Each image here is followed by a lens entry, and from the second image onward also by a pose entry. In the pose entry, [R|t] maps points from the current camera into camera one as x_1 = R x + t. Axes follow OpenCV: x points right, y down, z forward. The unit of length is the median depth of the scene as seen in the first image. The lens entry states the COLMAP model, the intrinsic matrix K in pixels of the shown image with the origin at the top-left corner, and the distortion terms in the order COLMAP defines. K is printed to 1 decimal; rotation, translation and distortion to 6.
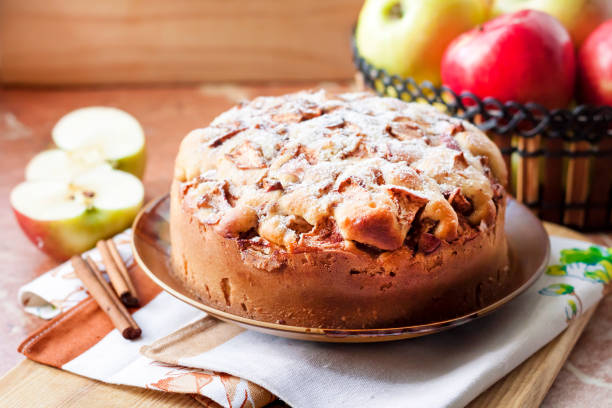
lens RADIAL K [[1531.3, 0, 306.0], [0, 1531.3, 204.0], [0, 0, 1]] dist [-0.094556, -0.502168]
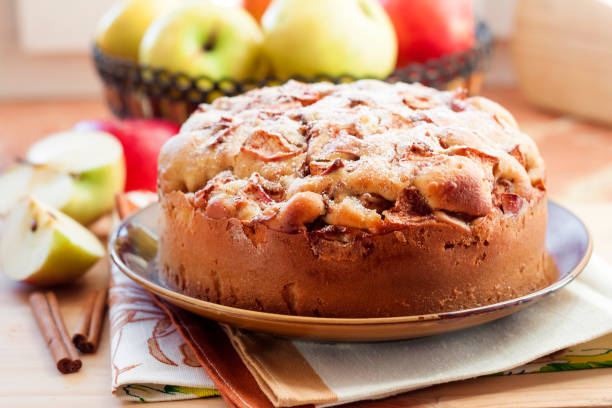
lens RADIAL K [[1531.3, 0, 306.0], [0, 1531.3, 204.0], [0, 0, 1]] dist [-0.094556, -0.502168]
pose [[0.927613, -0.131353, 0.349686, -0.334160], [0.169731, 0.982129, -0.081326, 0.075746], [-0.332754, 0.134792, 0.933331, 0.210357]]
